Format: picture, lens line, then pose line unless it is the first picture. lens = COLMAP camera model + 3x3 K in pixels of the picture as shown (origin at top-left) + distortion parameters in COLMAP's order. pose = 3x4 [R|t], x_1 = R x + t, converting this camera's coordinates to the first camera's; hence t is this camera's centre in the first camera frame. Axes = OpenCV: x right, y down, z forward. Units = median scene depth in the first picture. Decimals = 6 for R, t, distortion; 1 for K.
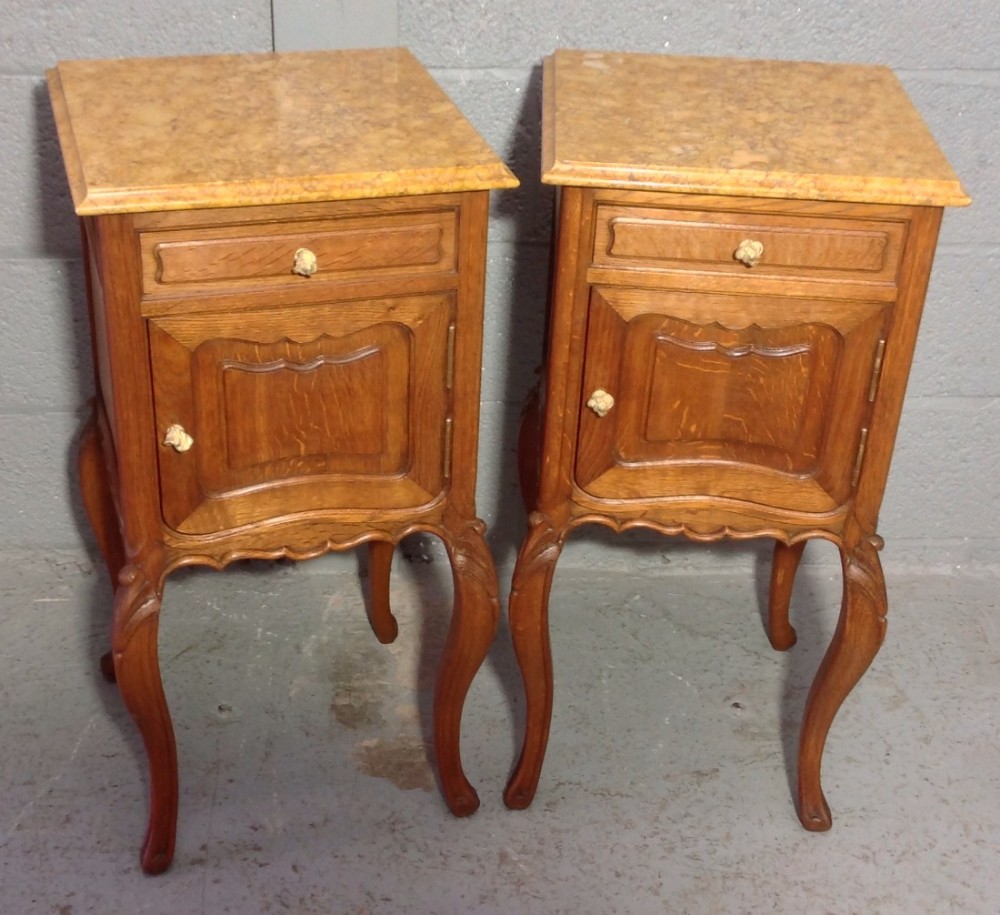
lens RADIAL K [[1572.9, 0, 475.6], [0, 1572.9, 439.5], [0, 0, 1]] dist [0.135368, -0.248026]
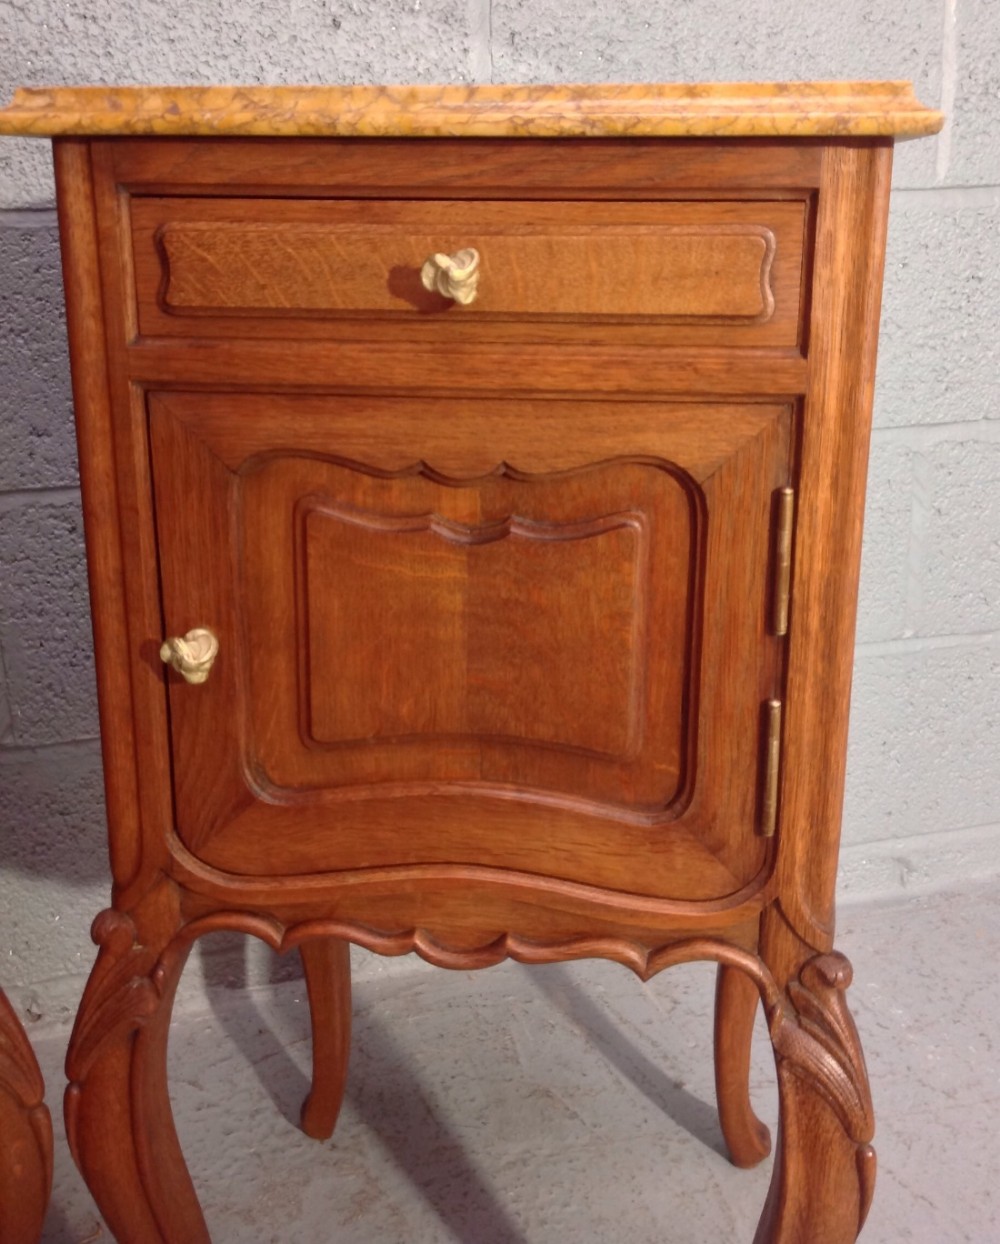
lens RADIAL K [[1233.0, 0, 544.3], [0, 1233.0, 519.3], [0, 0, 1]] dist [0.129152, -0.273805]
pose [[0.997298, -0.028202, -0.067837, 0.186039], [0.008591, 0.961818, -0.273554, 0.035588], [0.072962, 0.272232, 0.959461, 0.580139]]
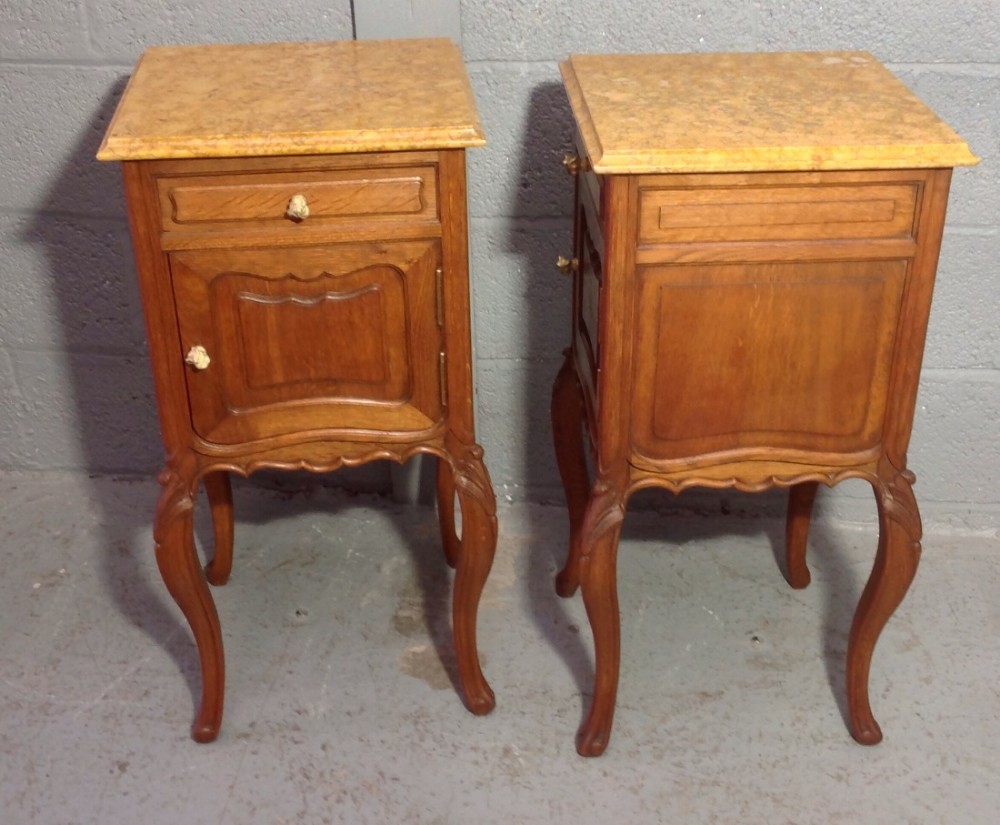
lens RADIAL K [[1427.4, 0, 561.7], [0, 1427.4, 398.1], [0, 0, 1]] dist [0.156605, -0.388681]
pose [[0.988141, 0.036798, -0.149077, 0.199971], [-0.041658, 0.998693, -0.029609, 0.041809], [0.147792, 0.035468, 0.988382, -0.011384]]
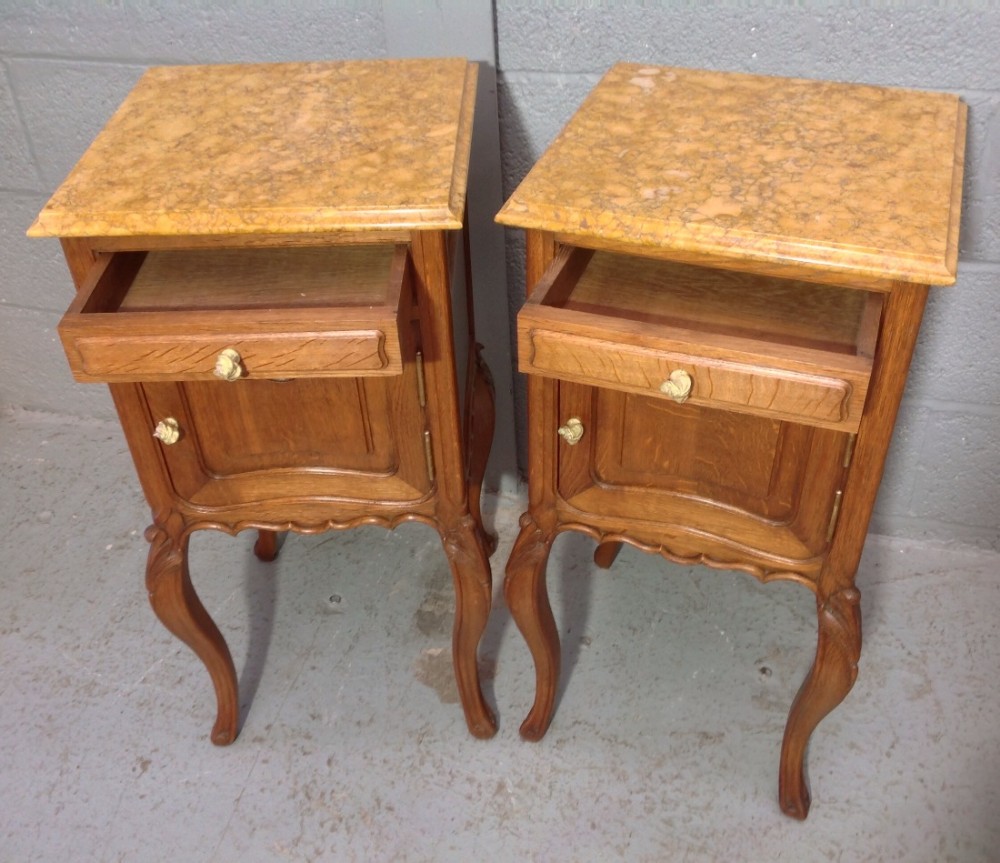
lens RADIAL K [[1061.8, 0, 519.4], [0, 1061.8, 421.2], [0, 0, 1]] dist [0.144735, -0.331816]
pose [[0.956104, 0.124226, -0.265391, 0.205679], [-0.086034, 0.984781, 0.151013, -0.117936], [0.280112, -0.121551, 0.952241, 0.295699]]
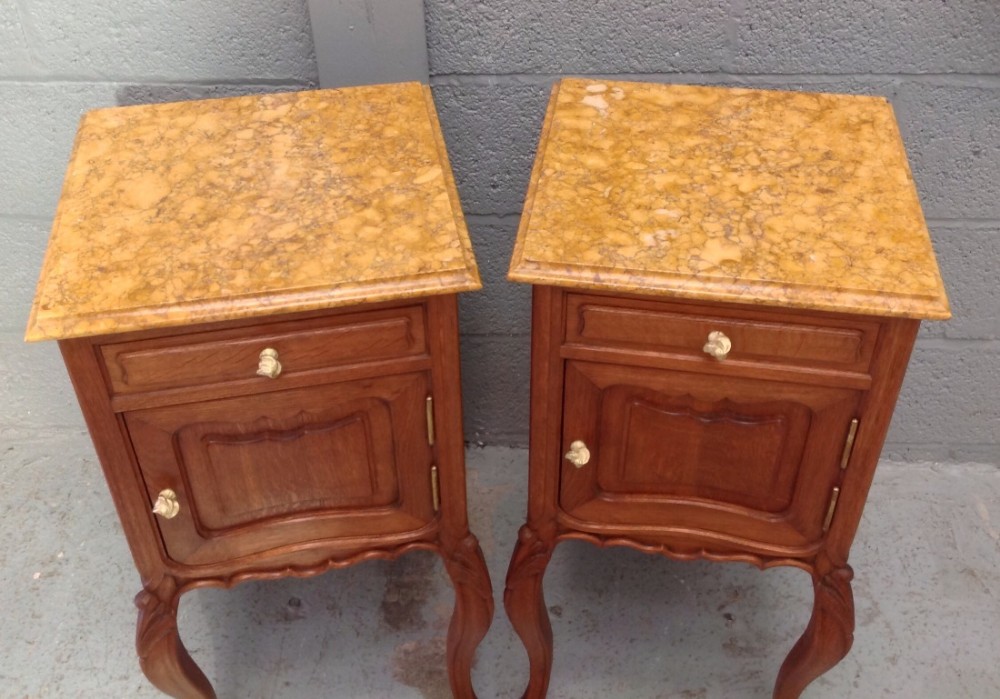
lens RADIAL K [[1046.0, 0, 517.4], [0, 1046.0, 260.0], [0, 0, 1]] dist [0.143385, -0.288285]
pose [[0.994782, 0.023148, -0.099360, 0.094609], [-0.010247, 0.991665, 0.128431, -0.216967], [0.101504, -0.126743, 0.986729, 0.287076]]
